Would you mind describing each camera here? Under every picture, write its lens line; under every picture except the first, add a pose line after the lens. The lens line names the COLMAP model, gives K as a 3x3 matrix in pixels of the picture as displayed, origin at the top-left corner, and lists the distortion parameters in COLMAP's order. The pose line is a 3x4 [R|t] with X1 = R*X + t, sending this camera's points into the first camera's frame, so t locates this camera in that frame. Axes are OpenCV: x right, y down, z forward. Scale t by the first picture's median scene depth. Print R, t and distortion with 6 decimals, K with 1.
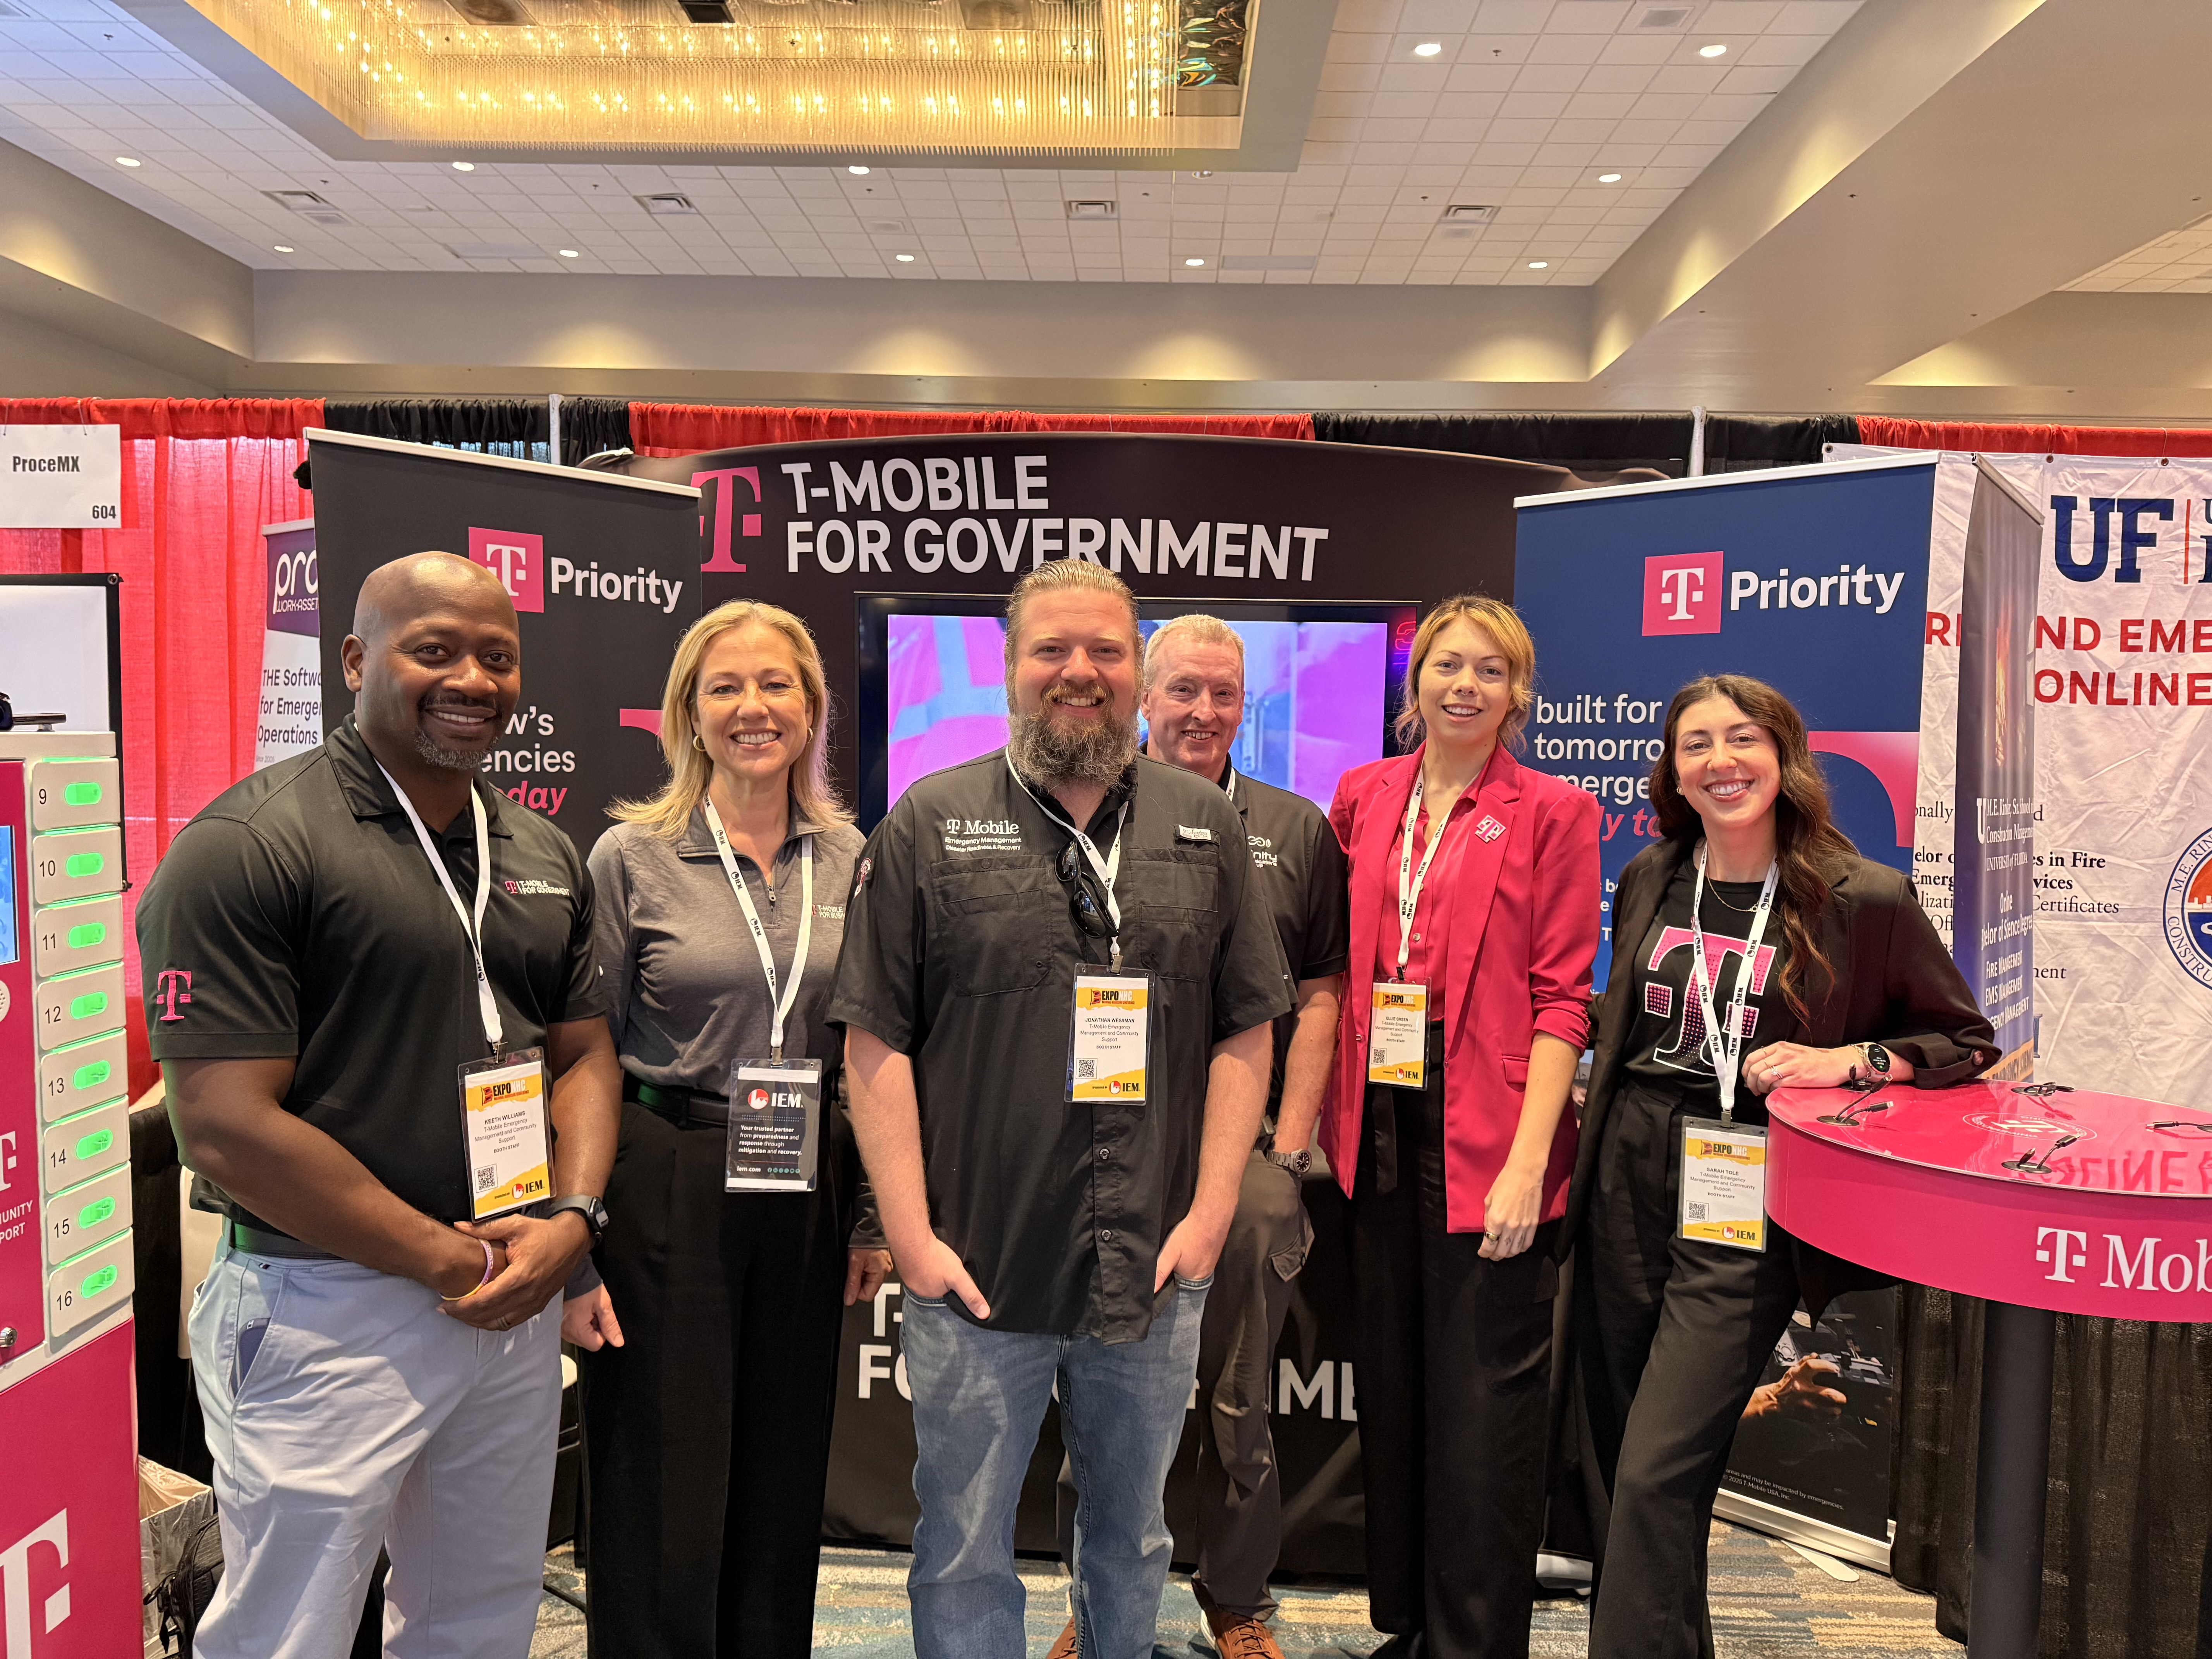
lens RADIAL K [[1609.3, 0, 1106.0], [0, 1609.3, 829.5], [0, 0, 1]] dist [0.047062, -0.062812]
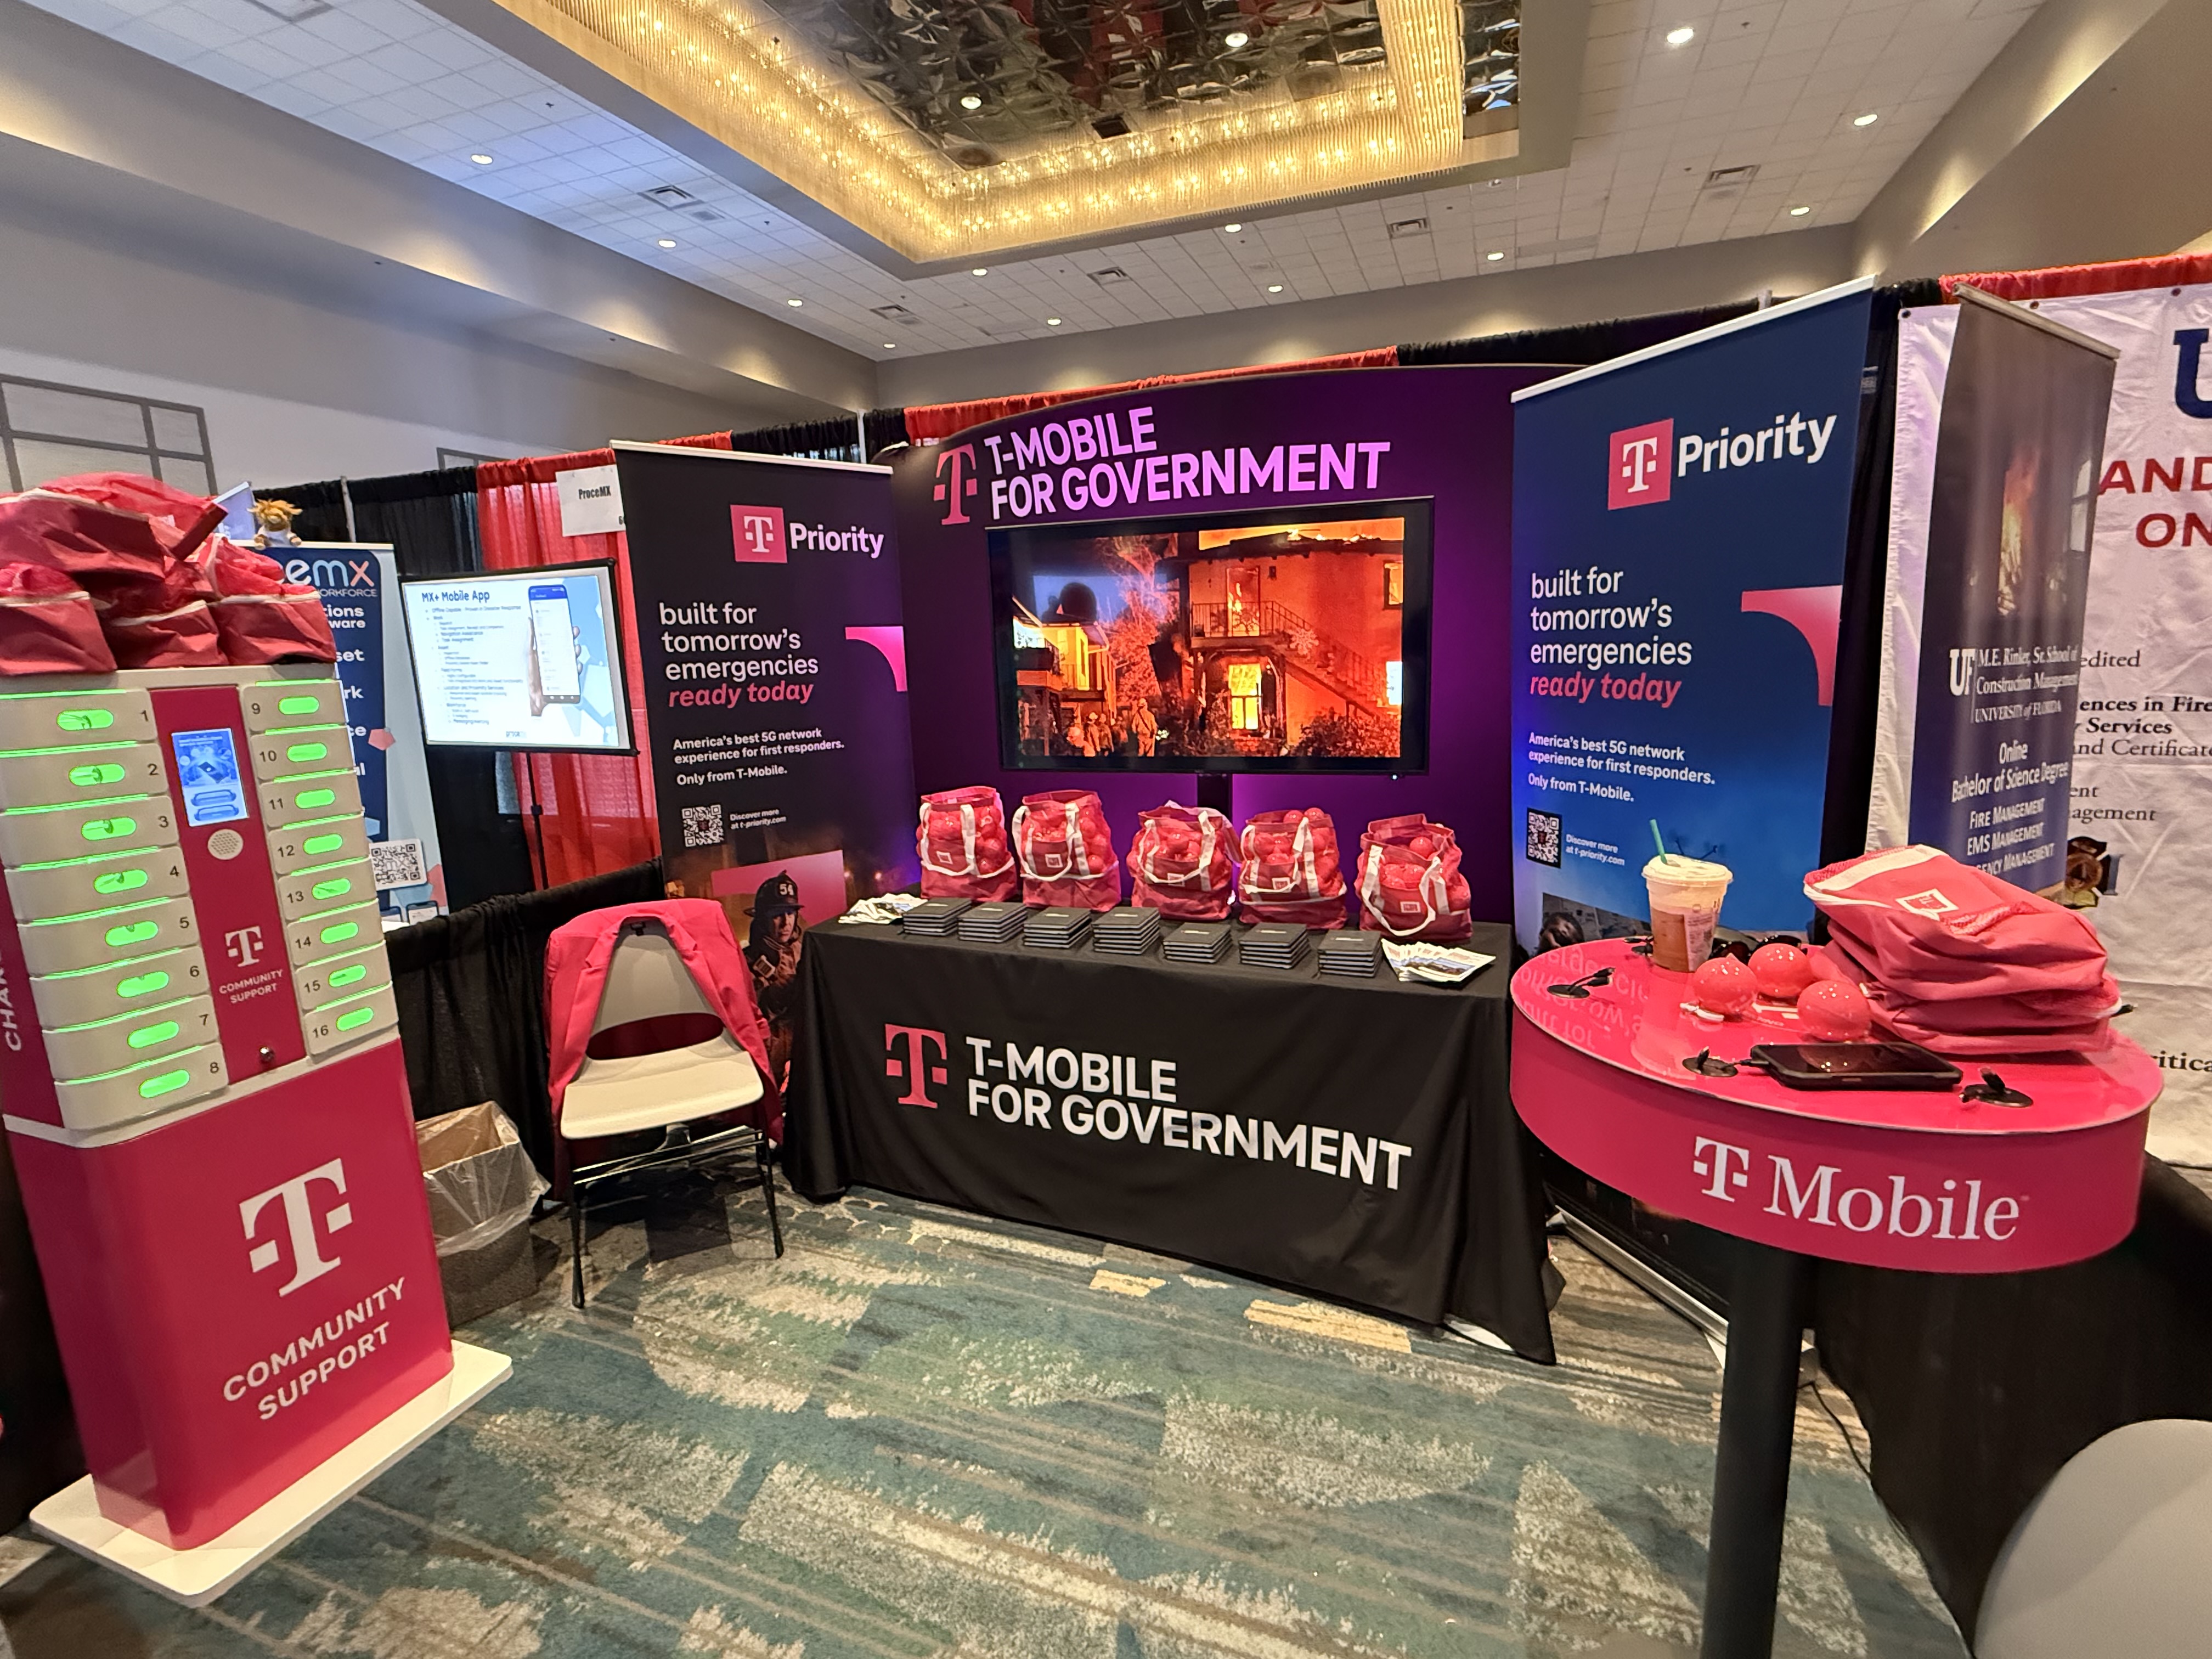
lens RADIAL K [[1060.0, 0, 1106.0], [0, 1060.0, 829.5], [0, 0, 1]] dist [-0.011488, 0.002930]
pose [[0.940462, 0.012159, -0.339681, 0.197622], [0.029418, 0.992698, 0.116980, -0.000101], [0.338623, -0.120008, 0.933238, 0.156925]]
